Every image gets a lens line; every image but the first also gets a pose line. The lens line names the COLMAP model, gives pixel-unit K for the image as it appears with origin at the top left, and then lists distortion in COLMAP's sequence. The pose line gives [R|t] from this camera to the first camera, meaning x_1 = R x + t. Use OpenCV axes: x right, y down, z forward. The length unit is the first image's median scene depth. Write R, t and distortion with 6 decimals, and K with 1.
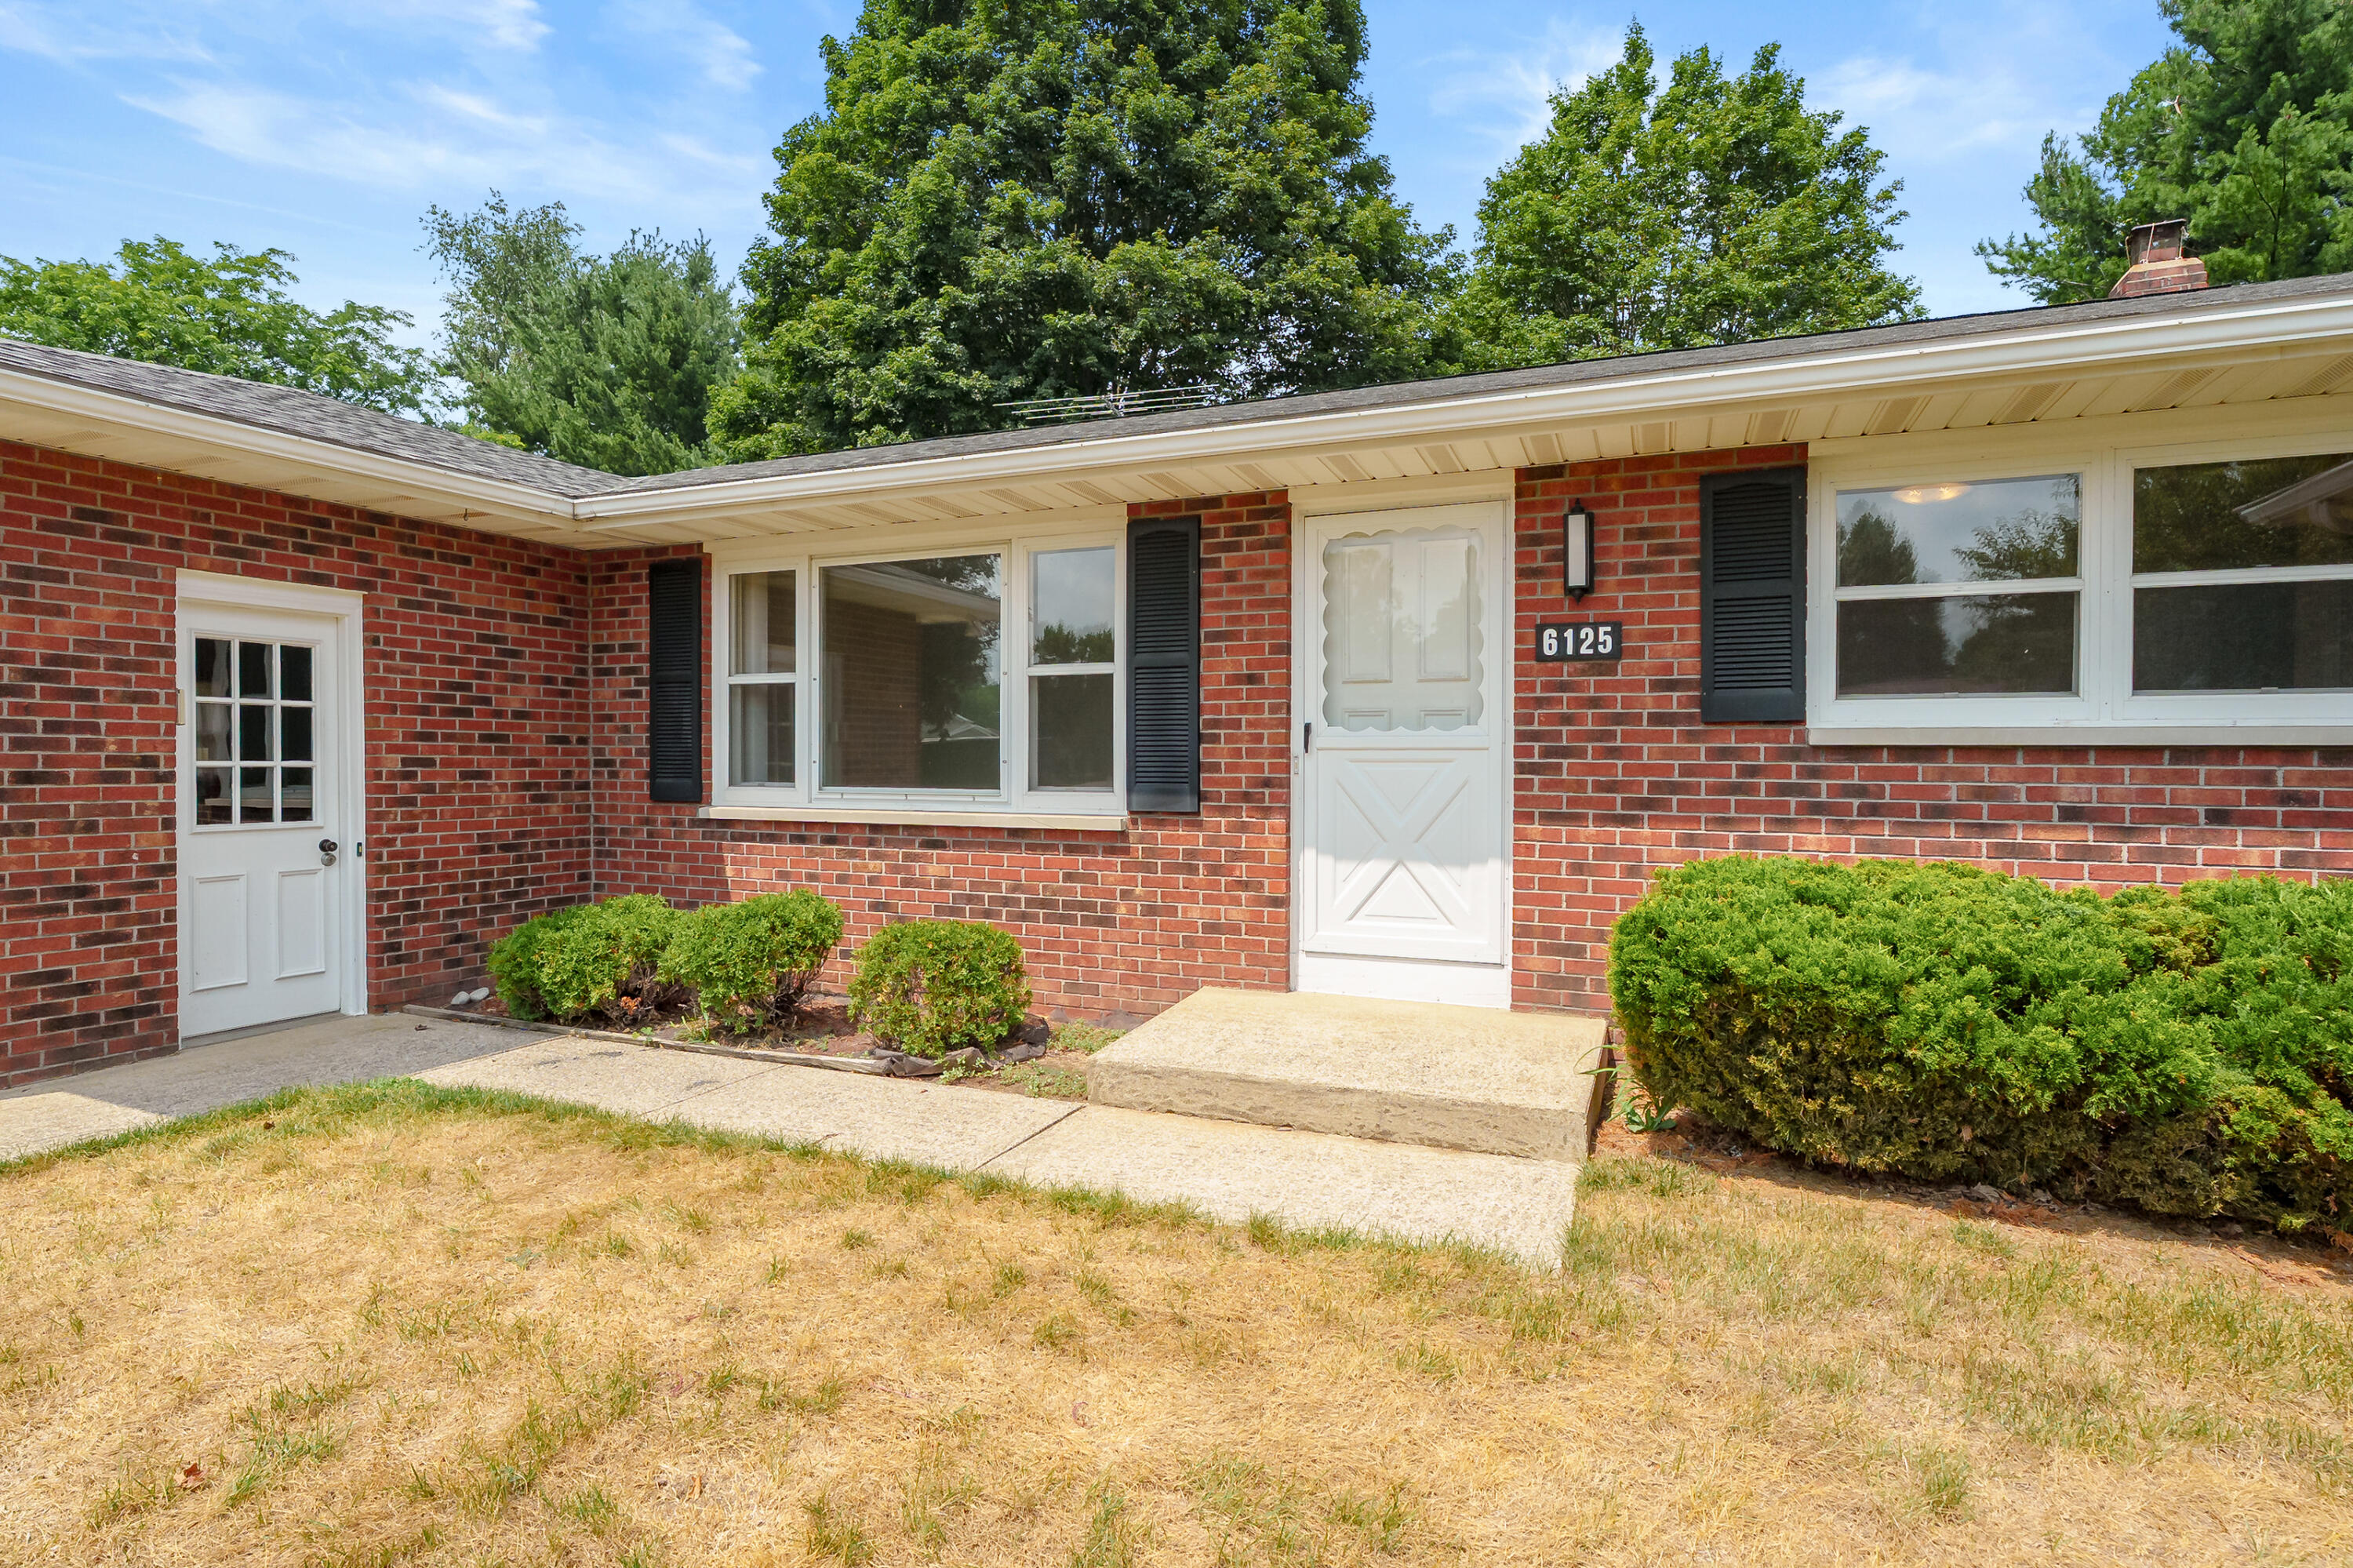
lens RADIAL K [[1191.5, 0, 1176.5], [0, 1191.5, 784.0], [0, 0, 1]] dist [-0.002968, 0.000091]
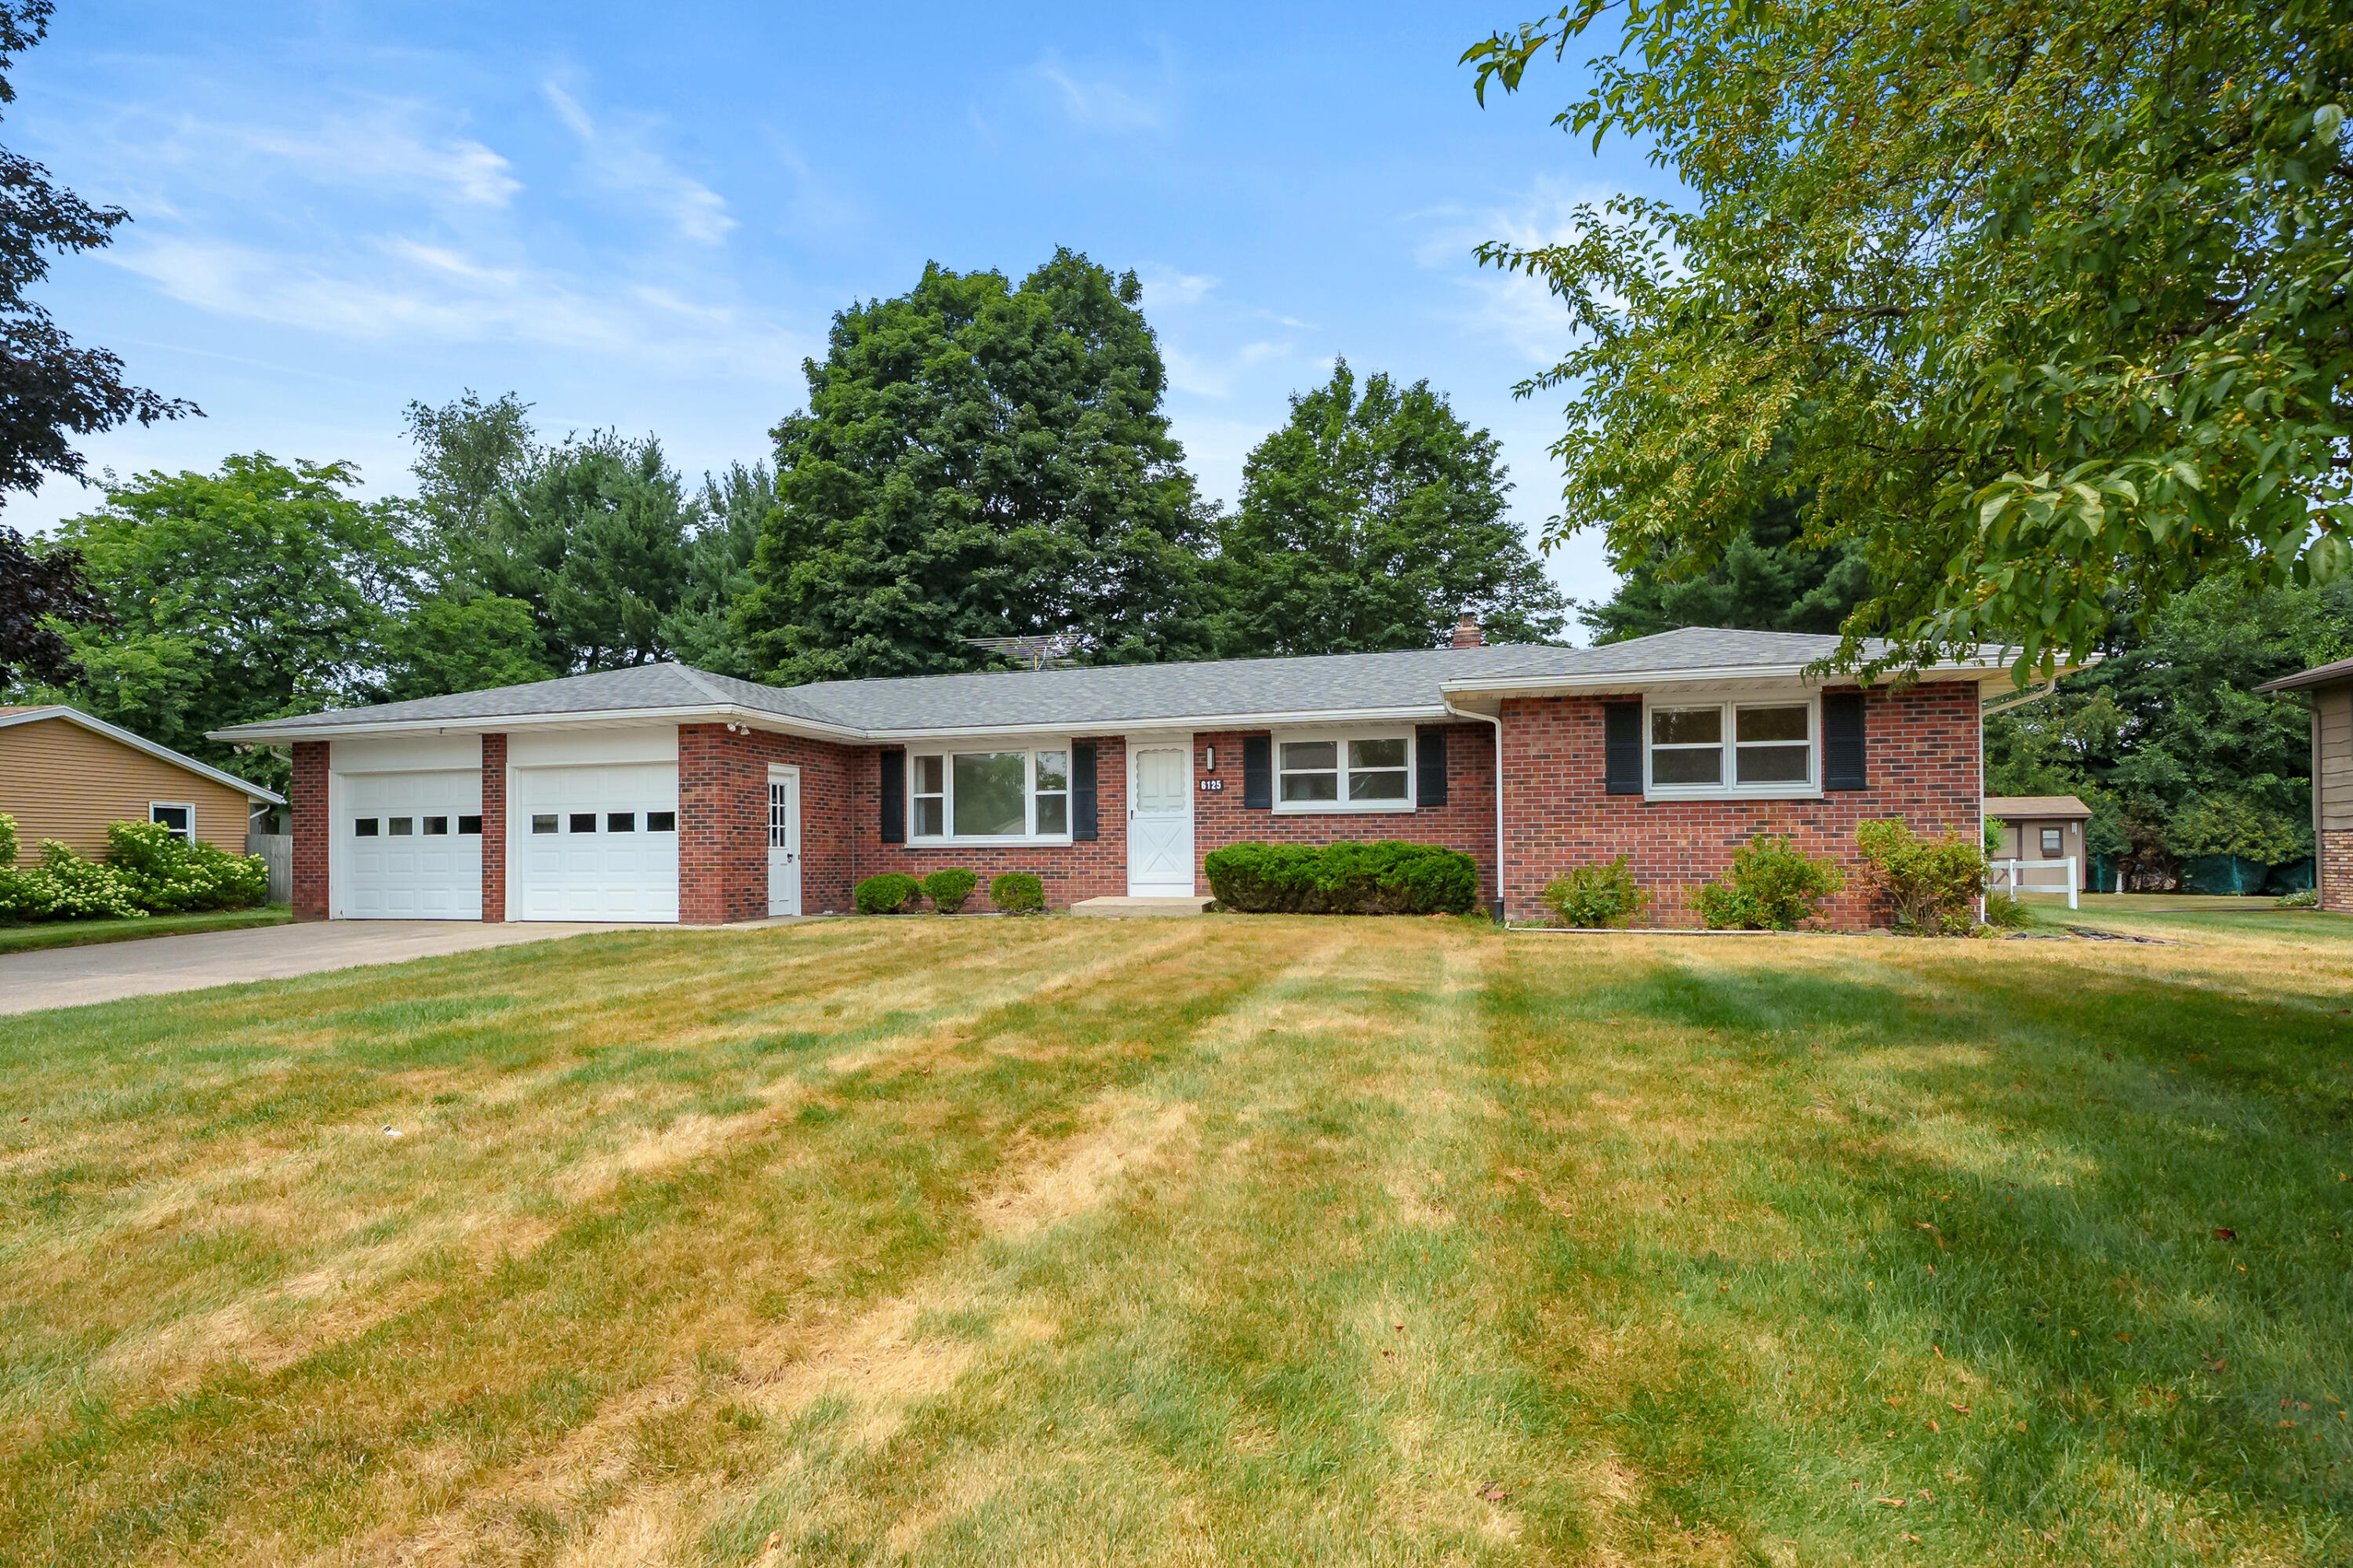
lens RADIAL K [[1086.5, 0, 1162.1], [0, 1086.5, 856.9], [0, 0, 1]] dist [-0.001683, 0.000034]
pose [[0.990950, -0.011872, 0.133704, -0.055001], [0.014286, 0.999752, -0.017107, 0.034496], [-0.133468, 0.018862, 0.990874, -0.519404]]
